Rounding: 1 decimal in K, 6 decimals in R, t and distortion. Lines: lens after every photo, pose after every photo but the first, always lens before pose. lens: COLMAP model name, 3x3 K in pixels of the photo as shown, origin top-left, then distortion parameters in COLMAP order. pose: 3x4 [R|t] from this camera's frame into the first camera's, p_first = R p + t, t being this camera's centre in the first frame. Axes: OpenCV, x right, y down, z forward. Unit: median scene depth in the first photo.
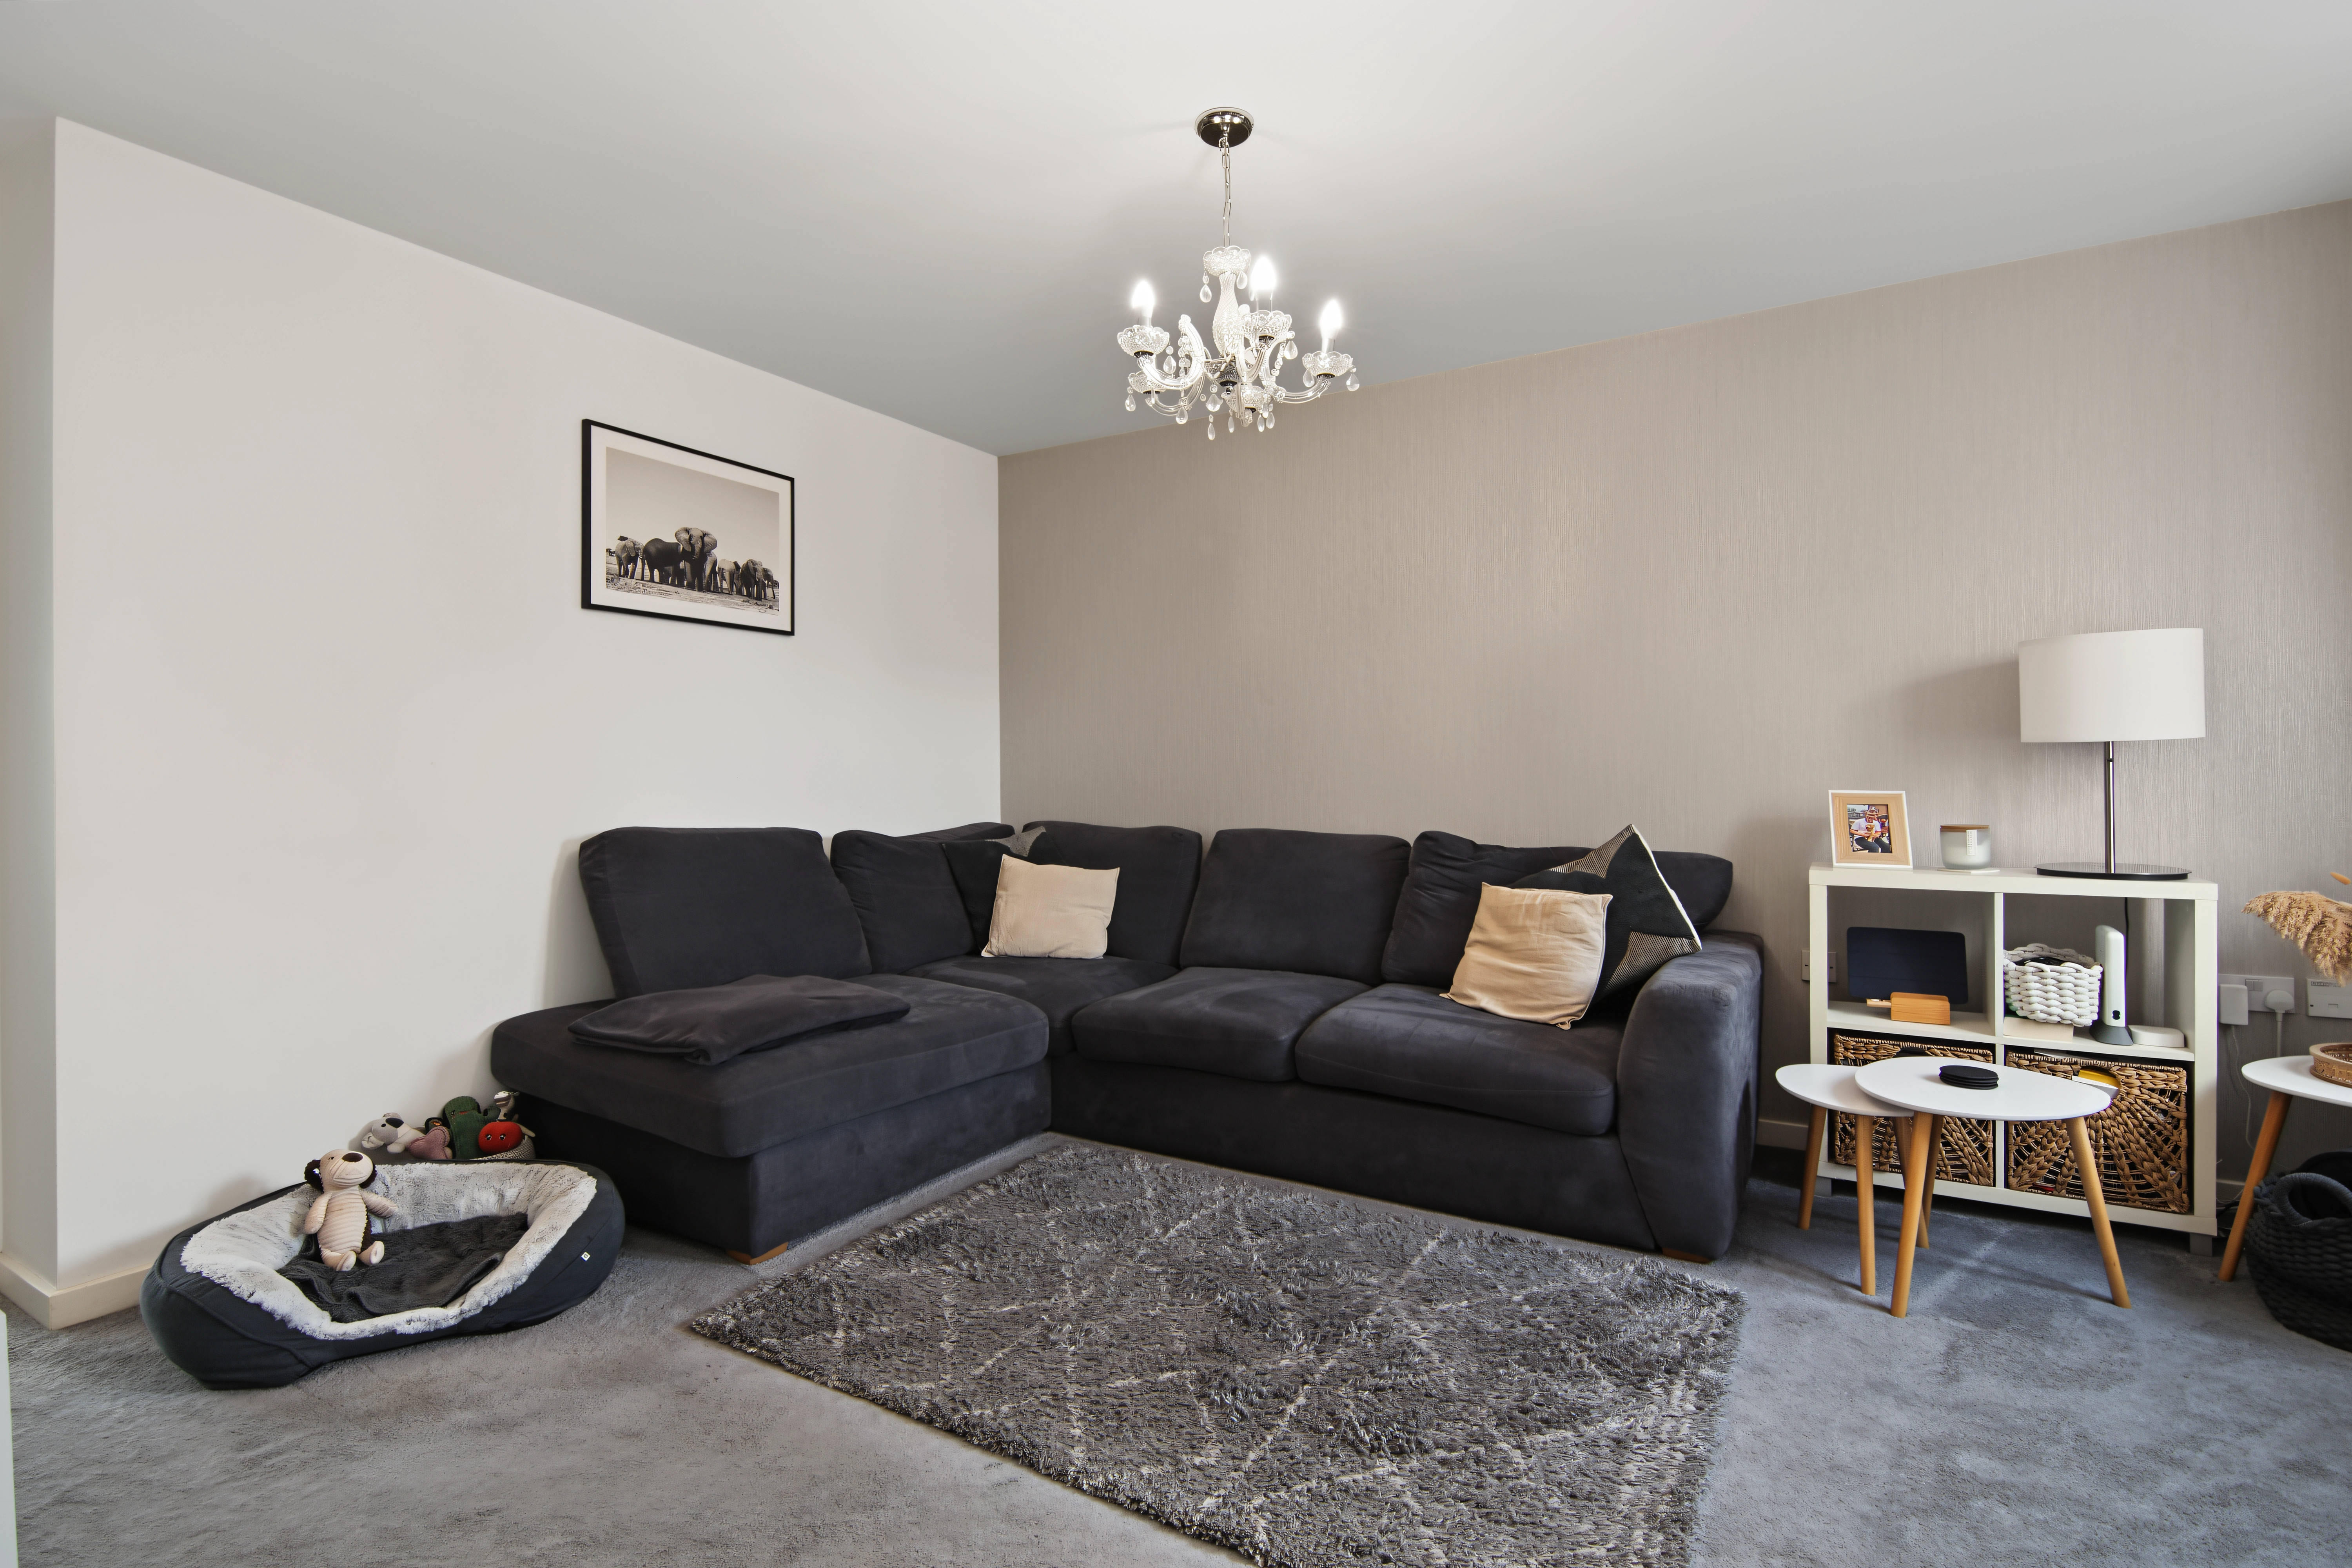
lens RADIAL K [[1126.1, 0, 1158.8], [0, 1126.1, 782.1], [0, 0, 1]] dist [0.035430, -0.028274]
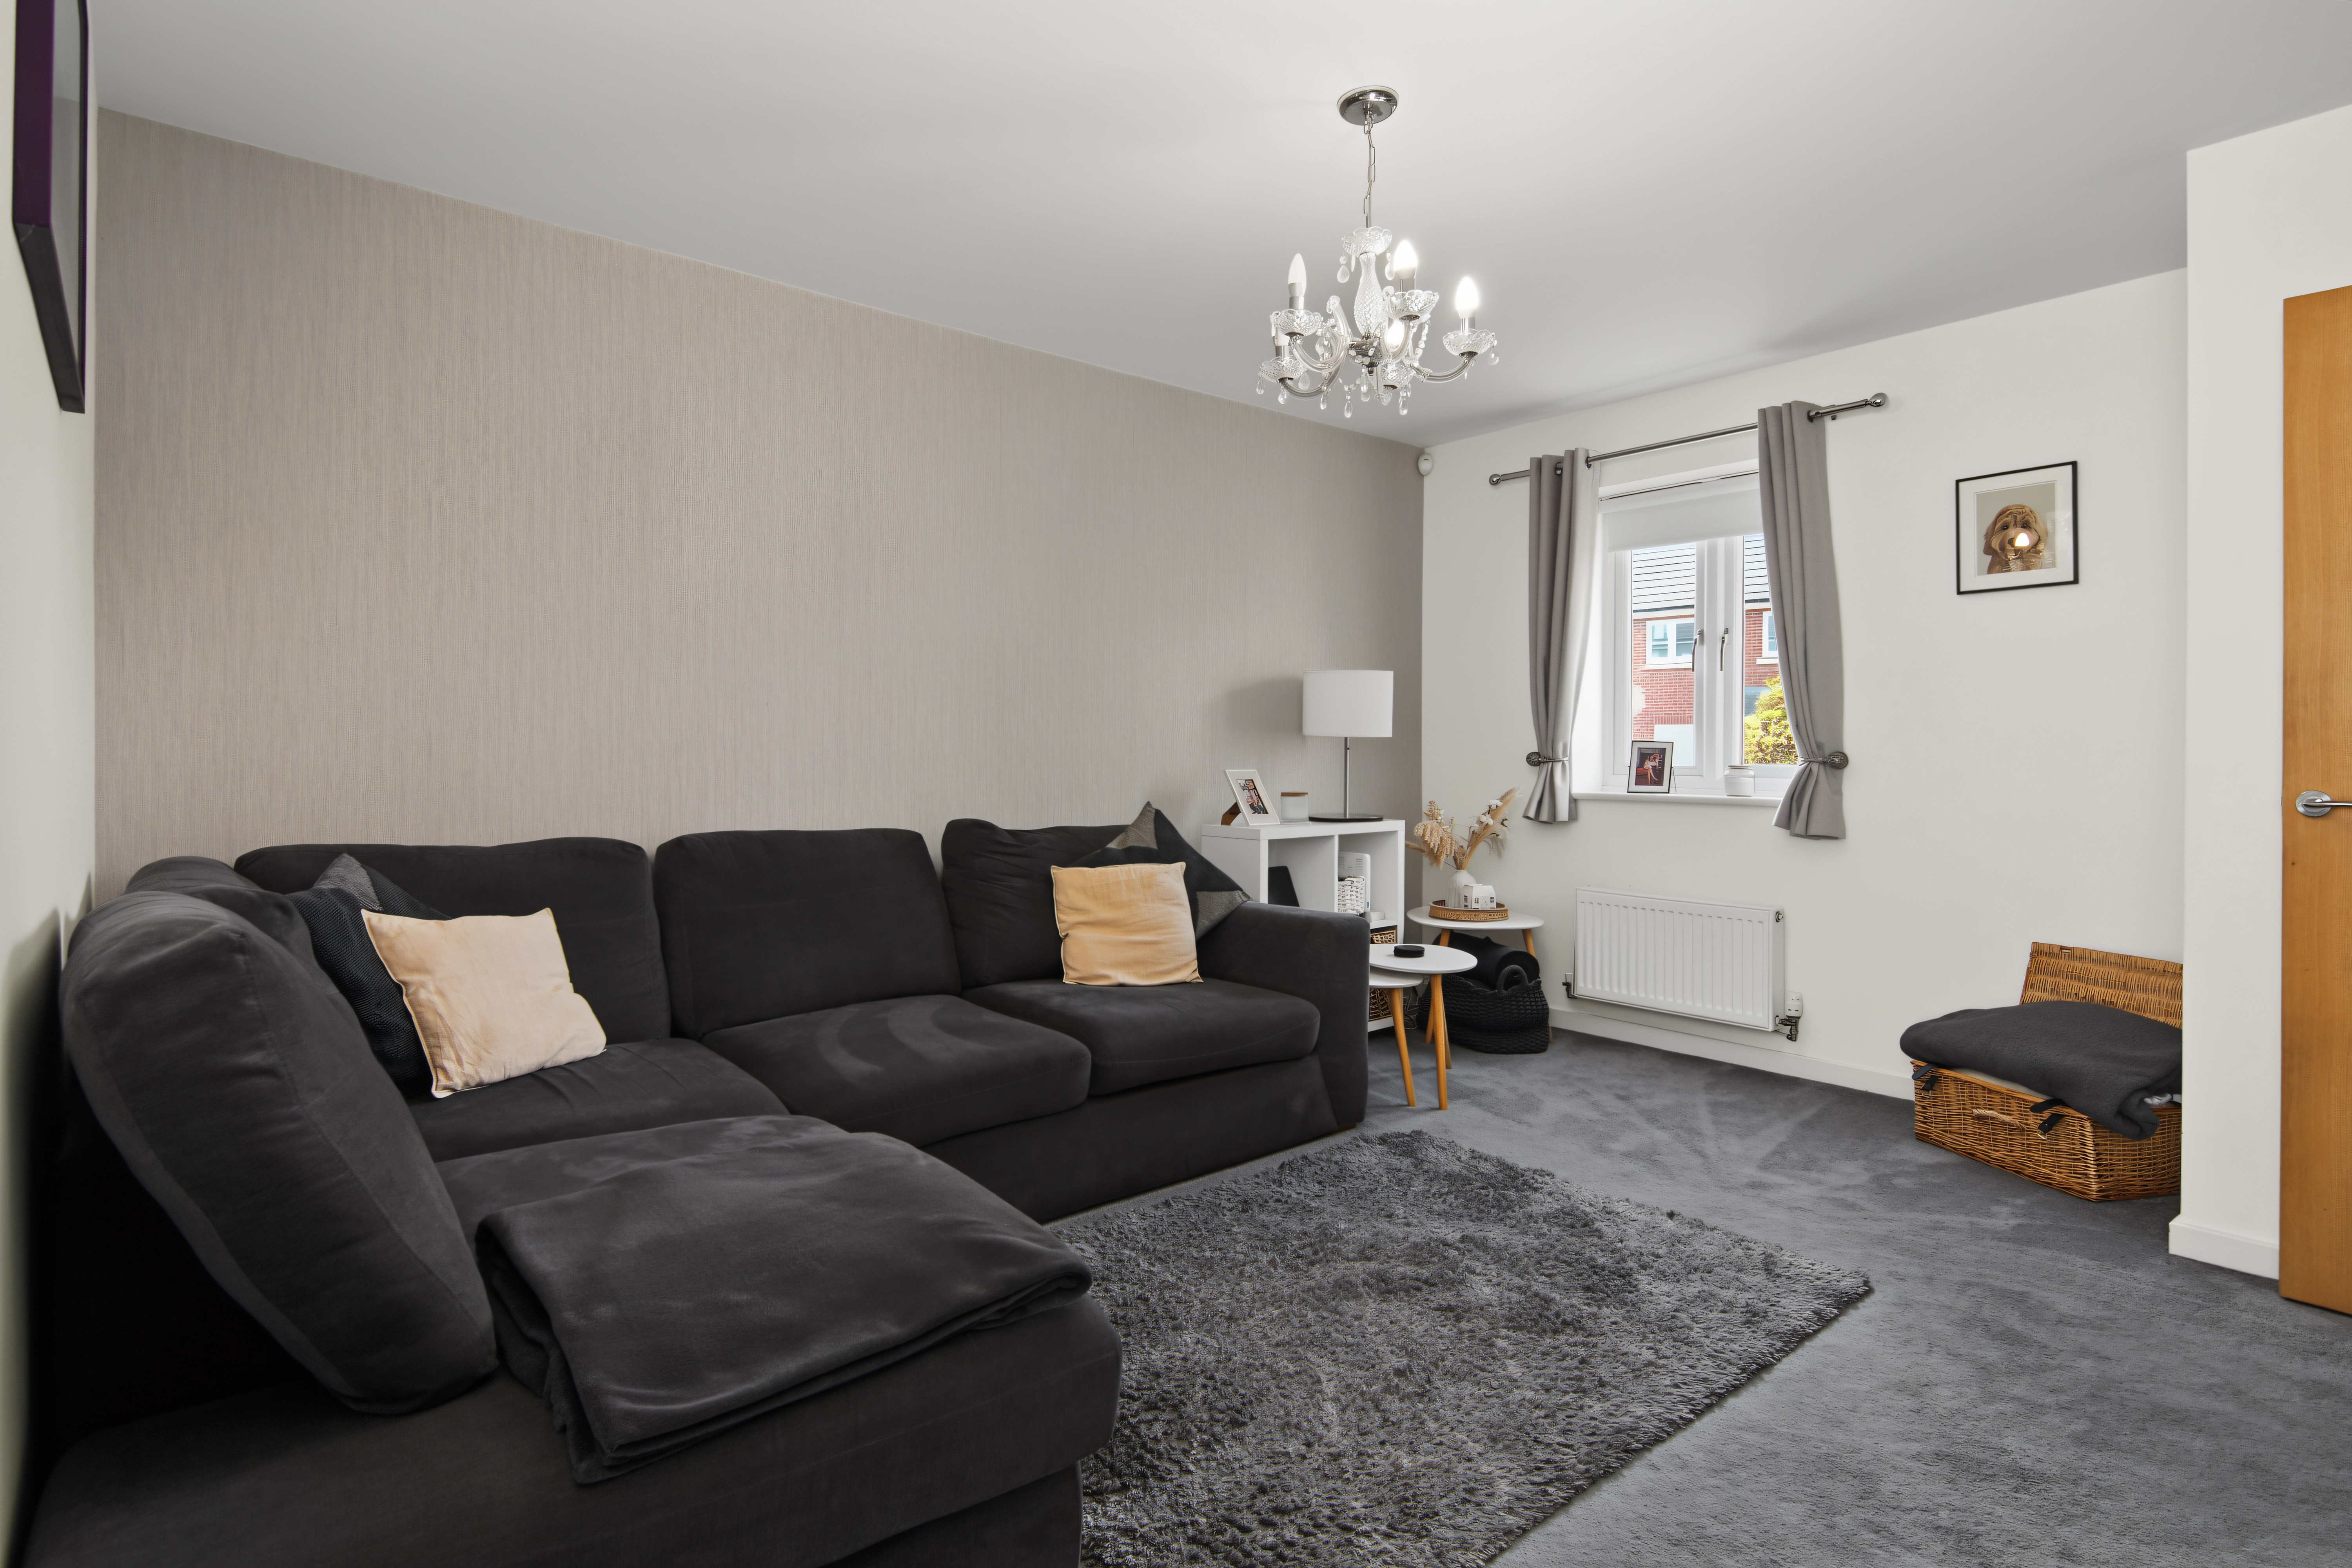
lens RADIAL K [[1126.1, 0, 1158.8], [0, 1126.1, 782.1], [0, 0, 1]] dist [0.035430, -0.028274]
pose [[0.354909, -0.024559, 0.934578, -0.771924], [0.009035, 0.999698, 0.022839, -0.011211], [-0.934857, 0.000338, 0.355024, 0.683722]]
